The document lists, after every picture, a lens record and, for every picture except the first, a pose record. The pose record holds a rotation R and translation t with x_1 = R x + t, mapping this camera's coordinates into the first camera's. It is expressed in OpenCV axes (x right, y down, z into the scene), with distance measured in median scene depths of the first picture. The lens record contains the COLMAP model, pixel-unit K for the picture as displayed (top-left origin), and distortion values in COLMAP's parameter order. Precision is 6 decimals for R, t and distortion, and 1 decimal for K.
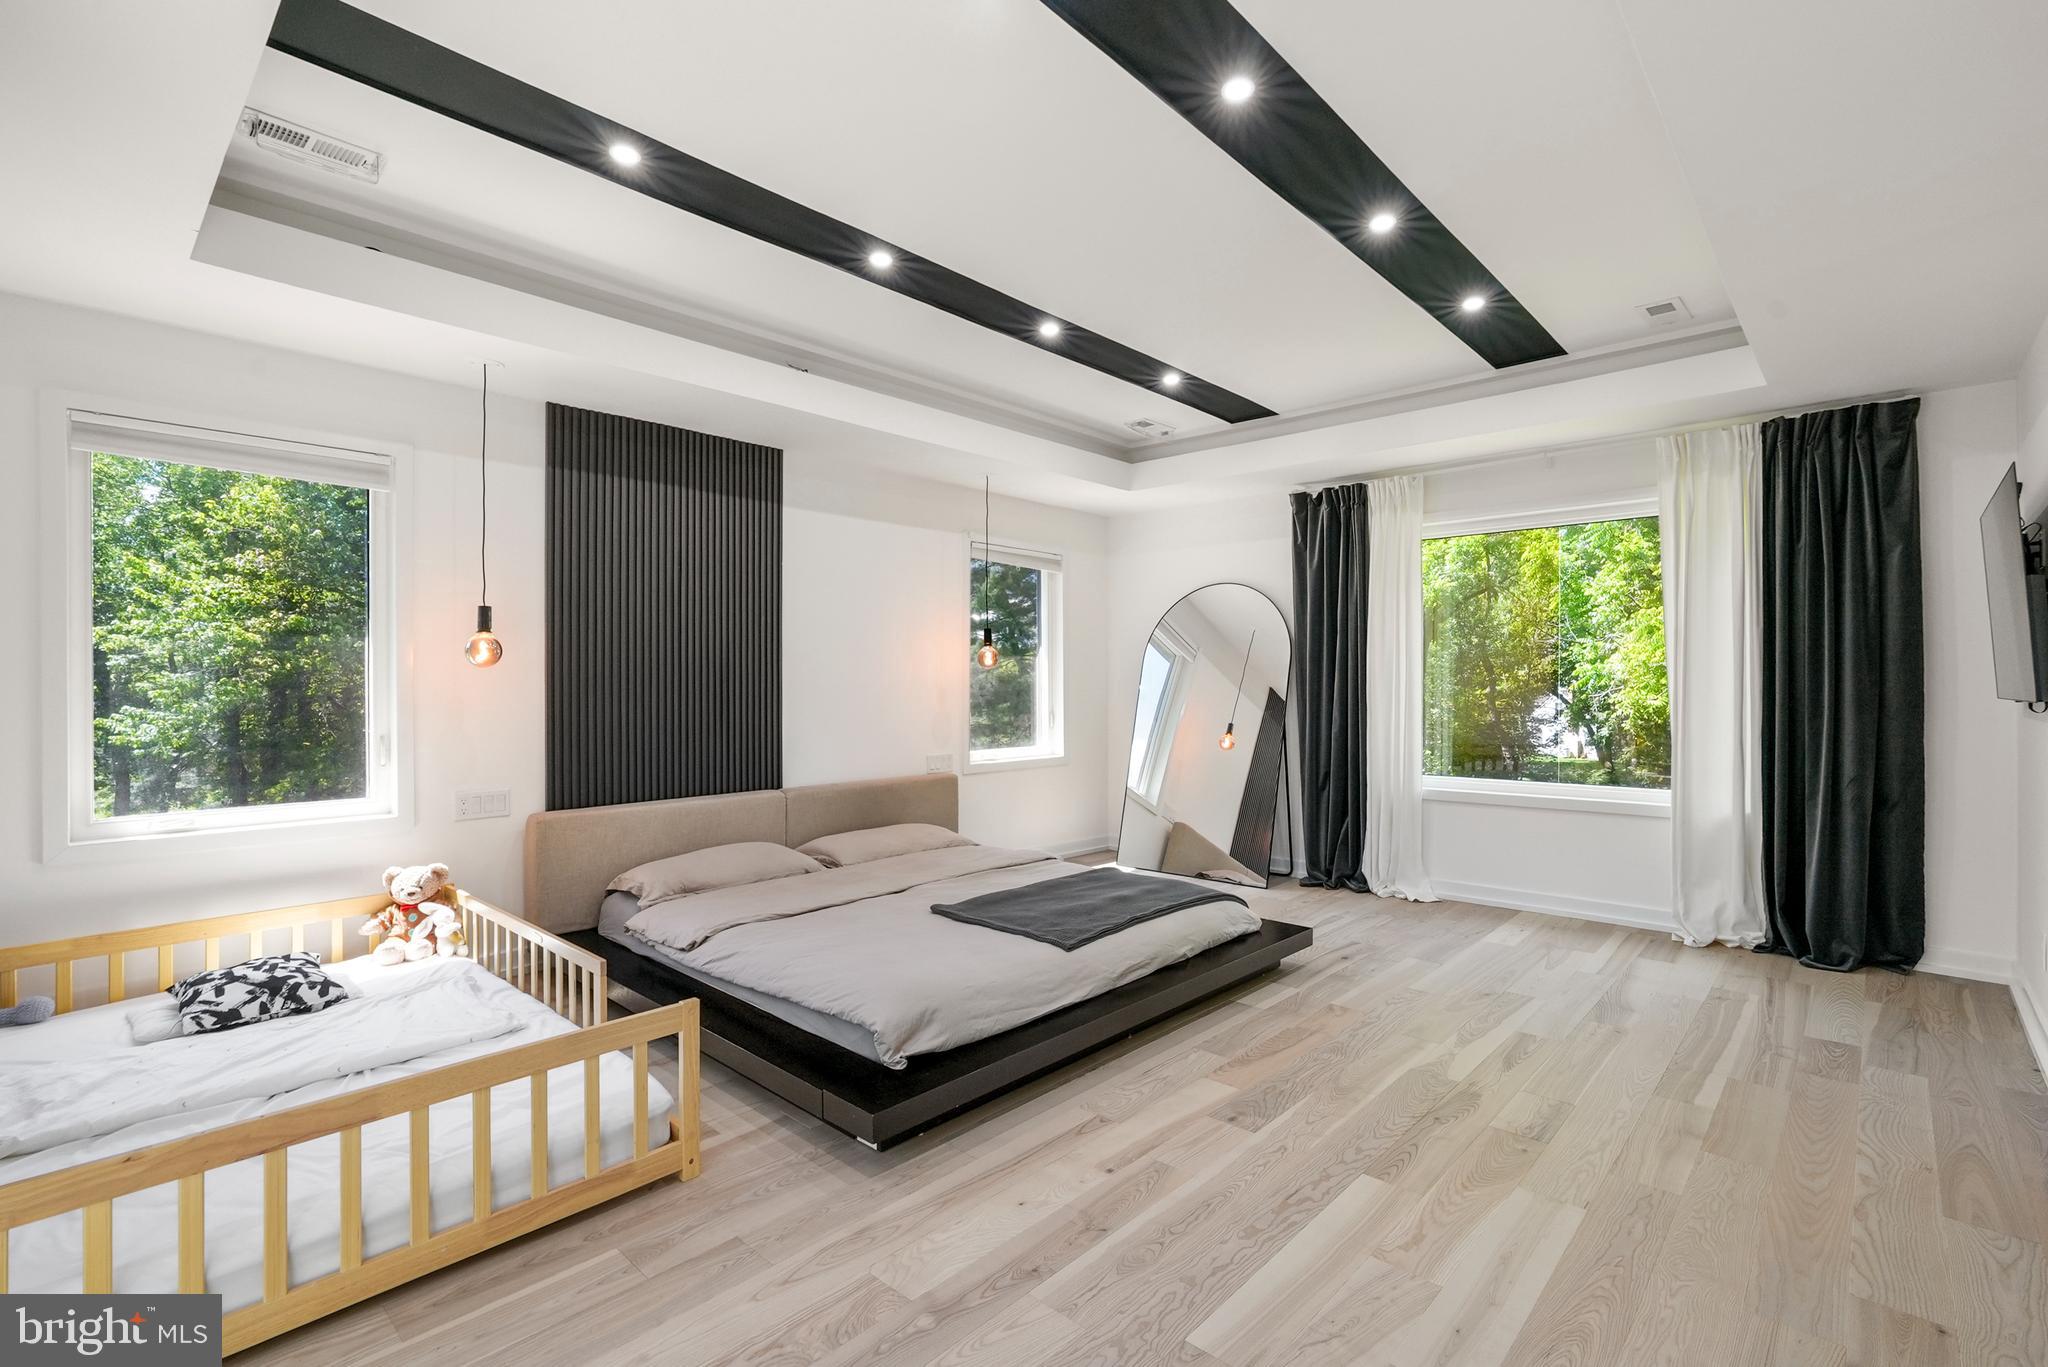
lens RADIAL K [[922.0, 0, 1022.8], [0, 922.0, 681.9], [0, 0, 1]] dist [0.000095, -0.000038]
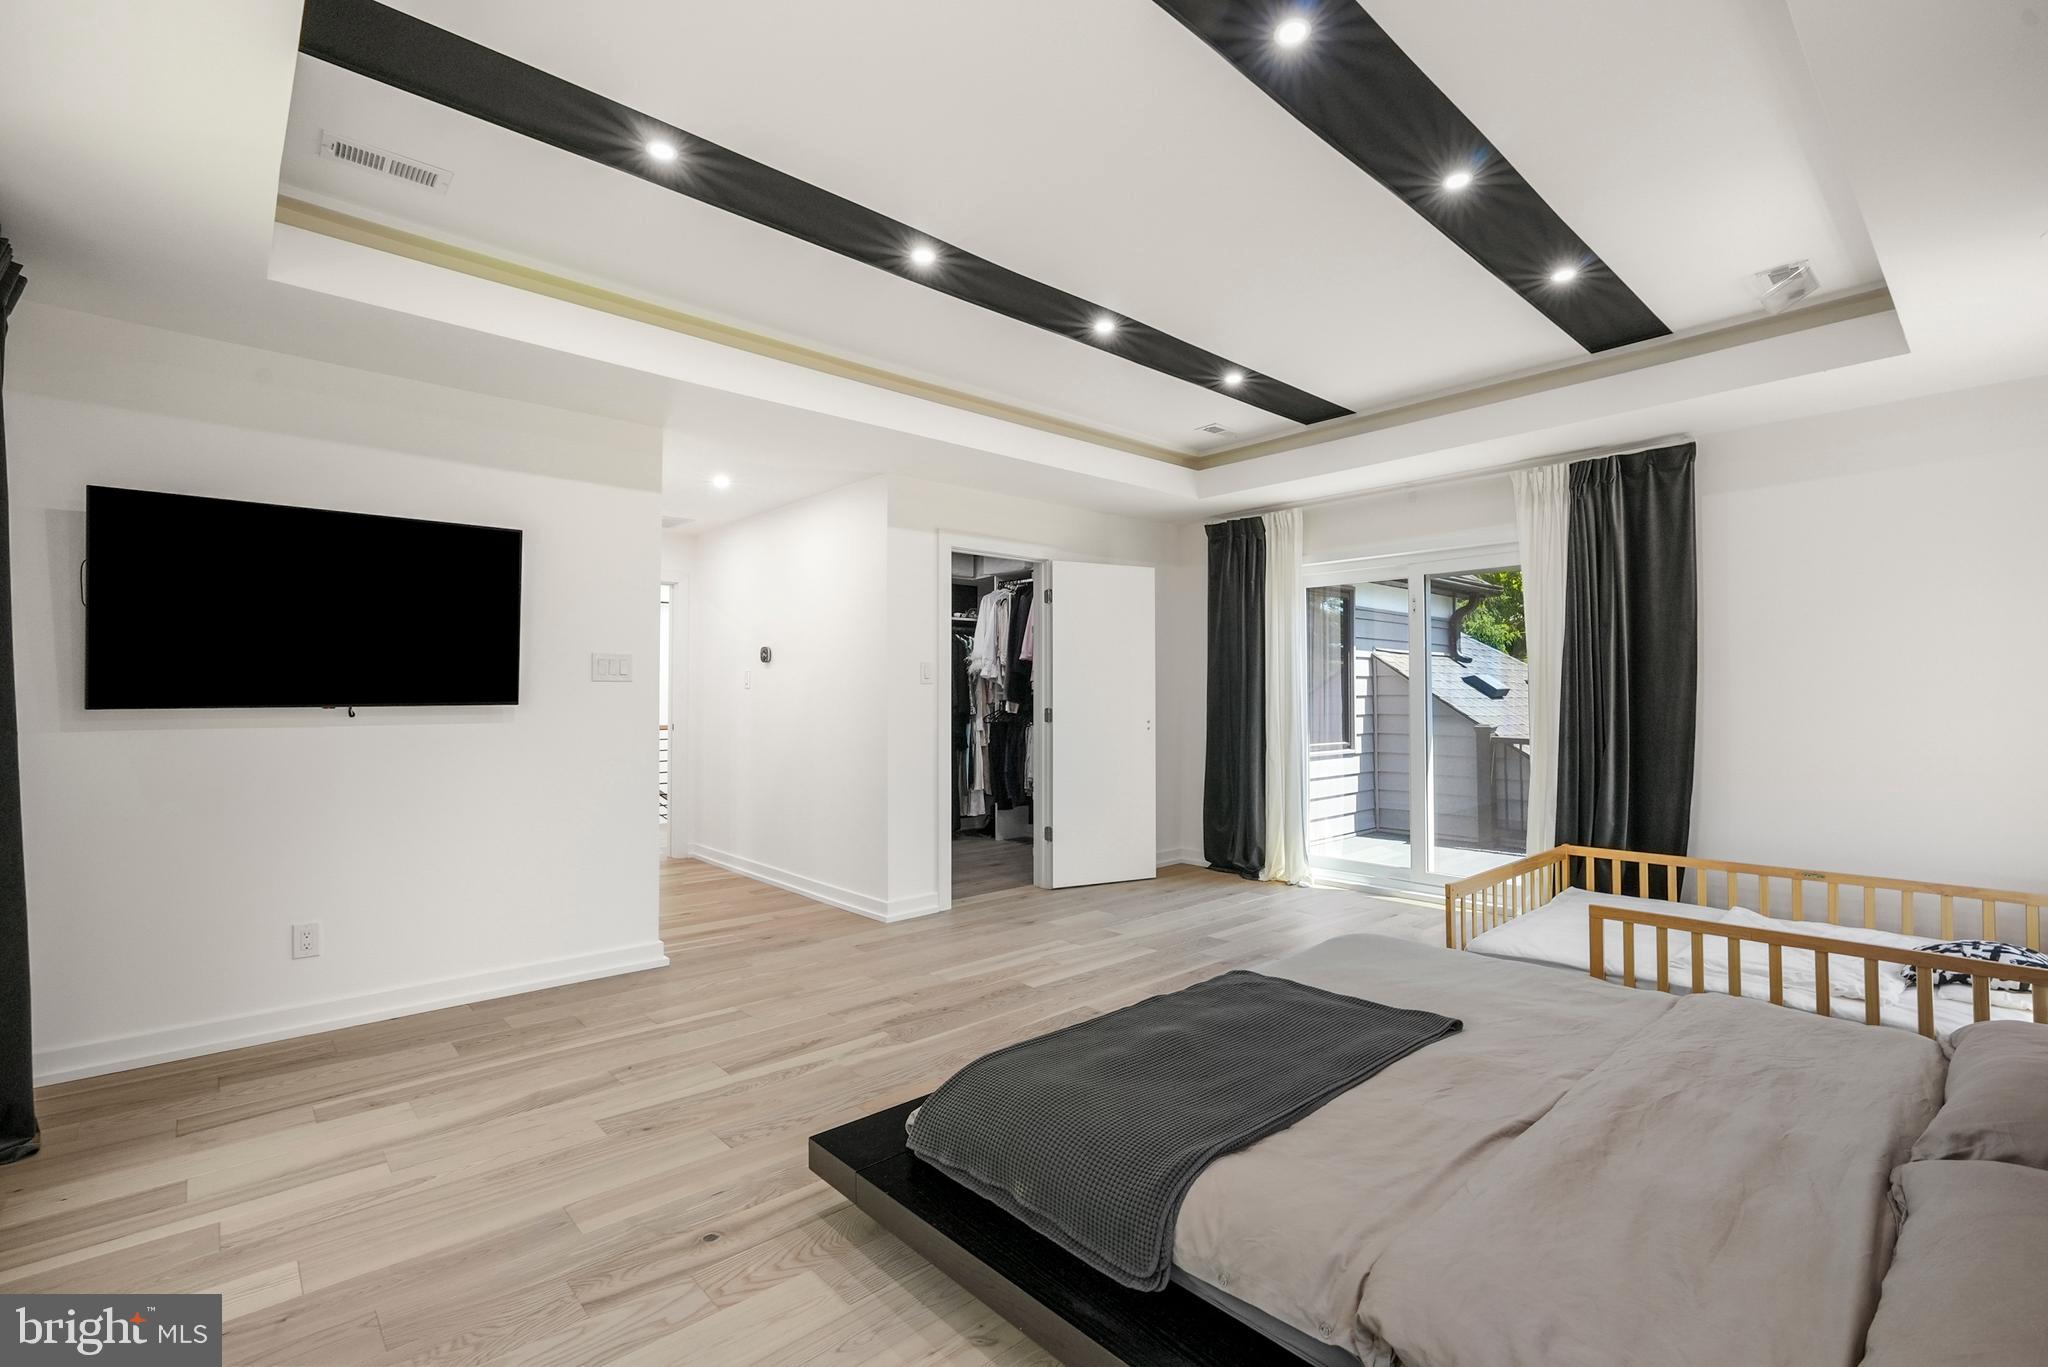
lens RADIAL K [[922.0, 0, 1025.6], [0, 922.0, 683.9], [0, 0, 1]] dist [0.000095, -0.000038]
pose [[-0.996248, 0.002857, 0.086496, 0.186989], [0.002030, 0.999951, -0.009658, 0.004875], [-0.086519, -0.009446, -0.996205, 2.088654]]
